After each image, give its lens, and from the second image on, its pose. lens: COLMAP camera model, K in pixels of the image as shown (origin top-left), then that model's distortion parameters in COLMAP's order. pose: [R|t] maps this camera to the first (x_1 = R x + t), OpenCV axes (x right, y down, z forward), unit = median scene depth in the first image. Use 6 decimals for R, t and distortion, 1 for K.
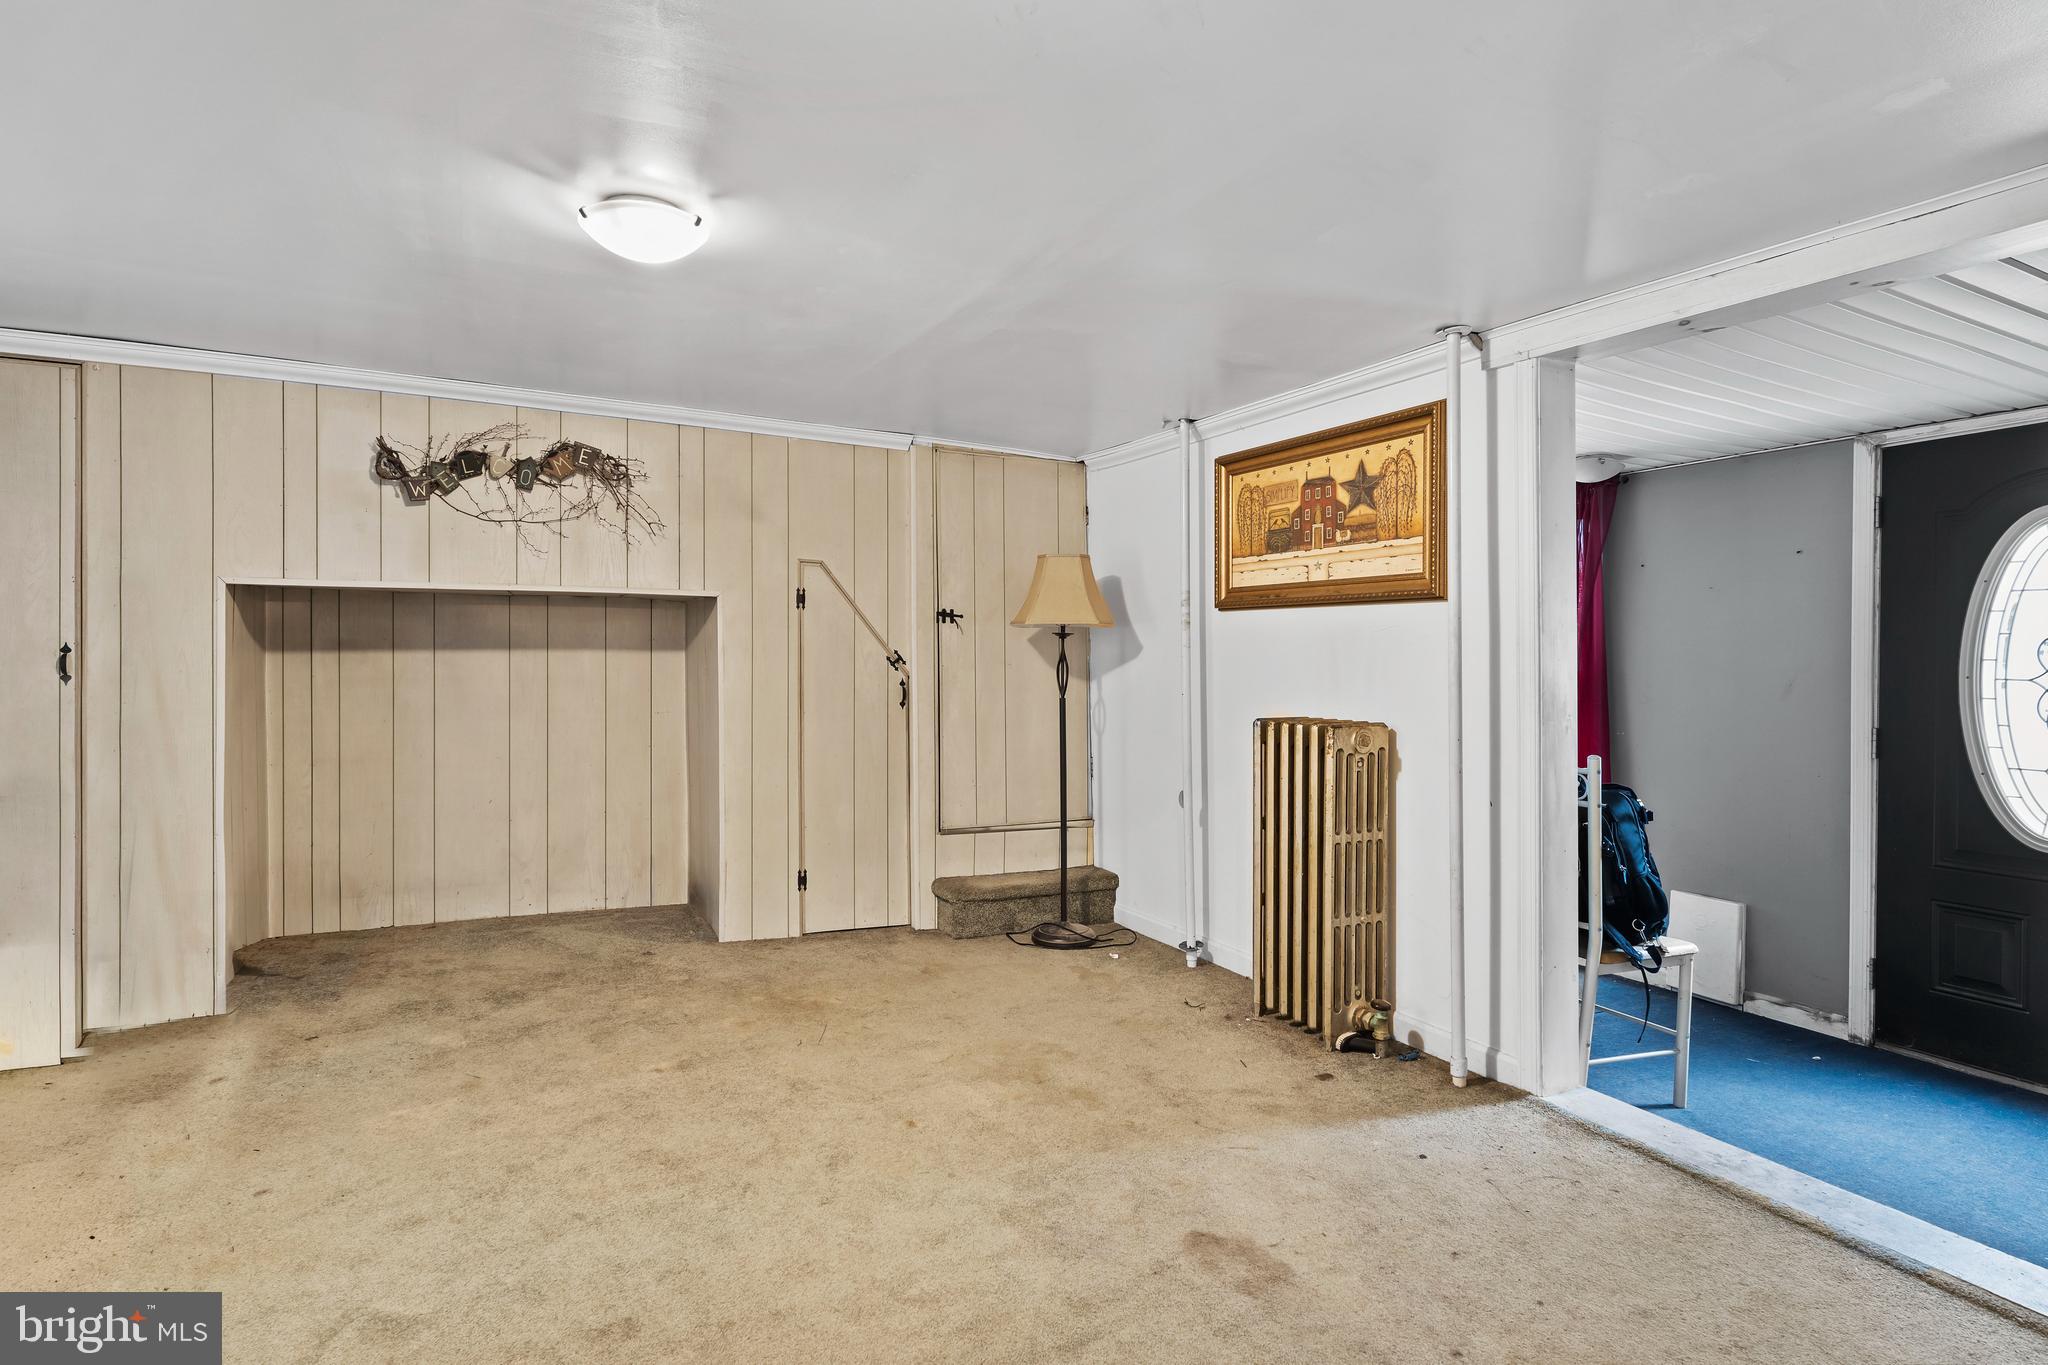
lens RADIAL K [[1050.2, 0, 1020.4], [0, 1050.2, 676.2], [0, 0, 1]] dist [-0.010657, 0.005575]
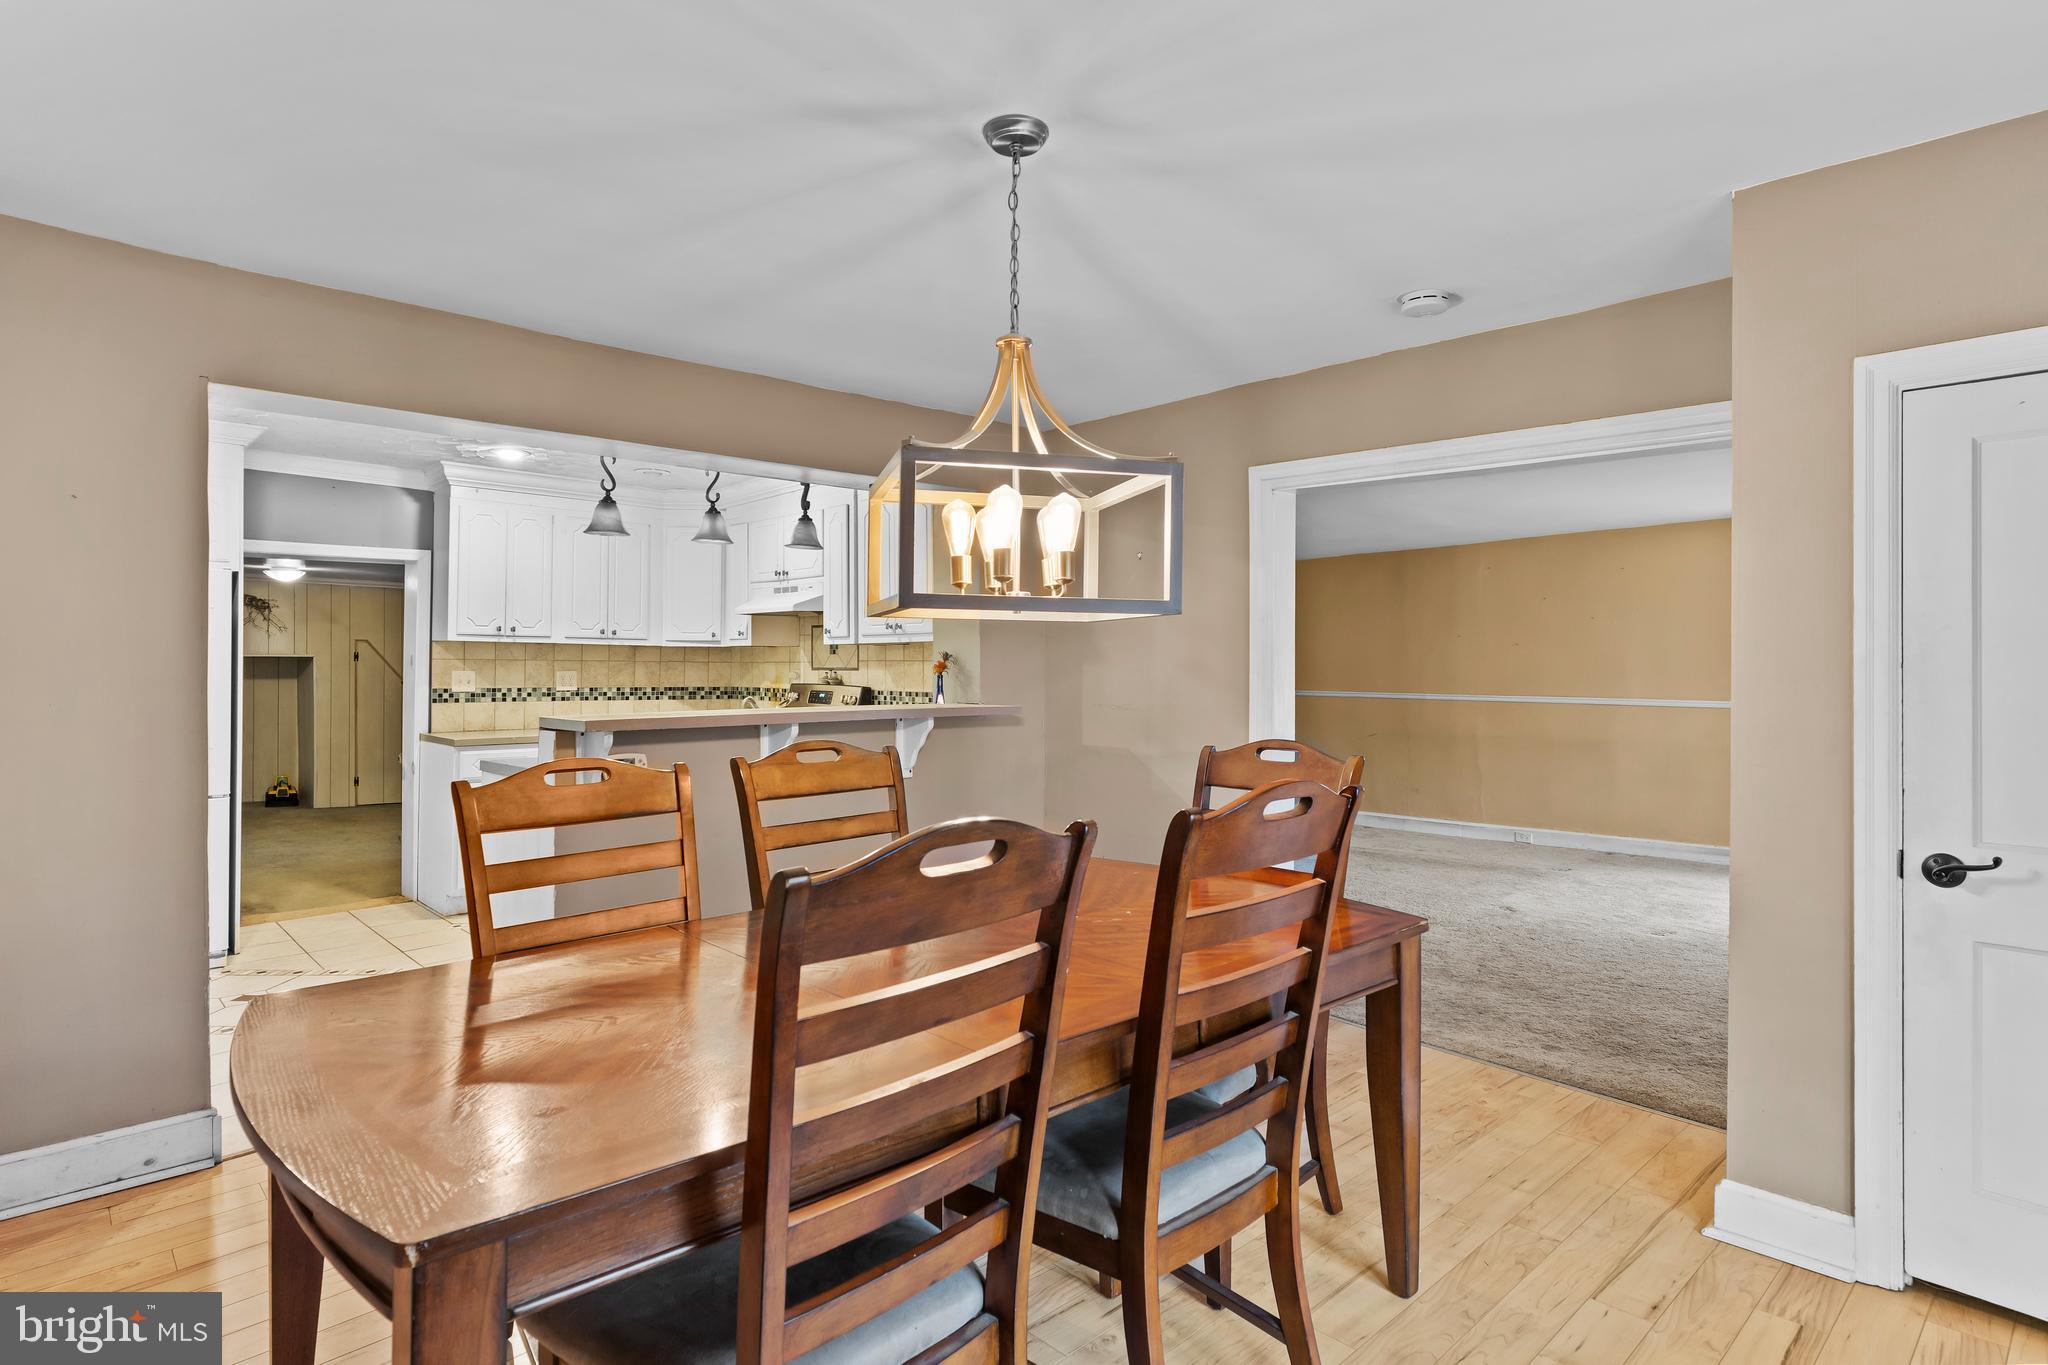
lens RADIAL K [[1050.2, 0, 1025.1], [0, 1050.2, 659.7], [0, 0, 1]] dist [-0.010657, 0.005575]
pose [[0.955878, 0.001640, 0.293758, 0.548992], [0.000503, 0.999974, -0.007220, -0.054666], [-0.293762, 0.007049, 0.955853, -1.713060]]
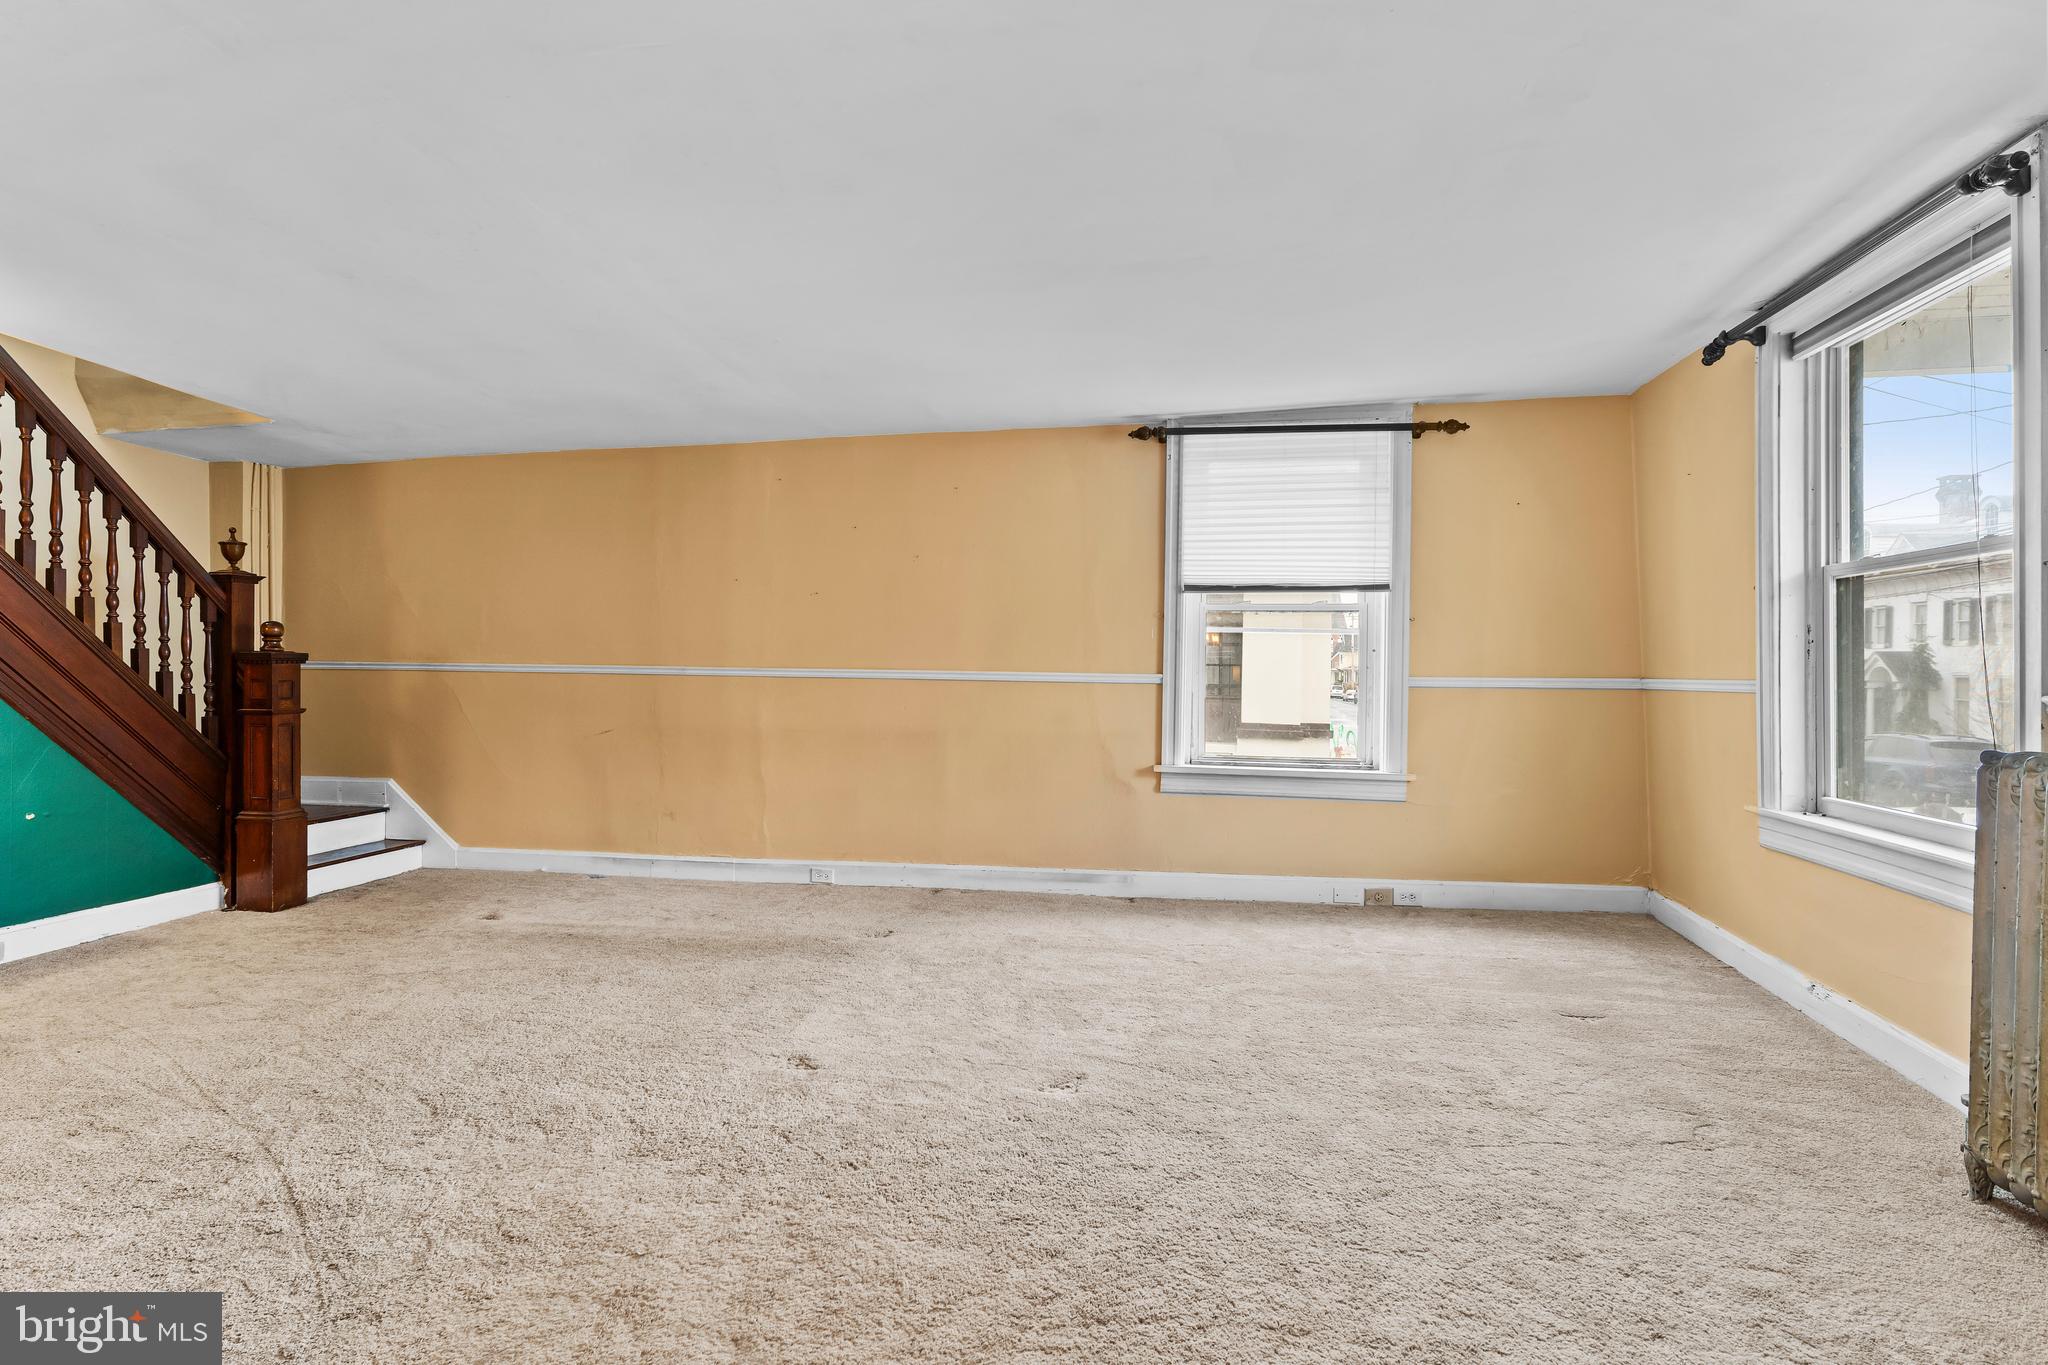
lens RADIAL K [[1050.2, 0, 988.6], [0, 1050.2, 662.8], [0, 0, 1]] dist [-0.010657, 0.005575]
pose [[0.614746, 0.006612, 0.788697, 1.090054], [-0.008803, 0.999960, -0.001522, -0.006583], [-0.788676, -0.006007, 0.614780, -1.099173]]
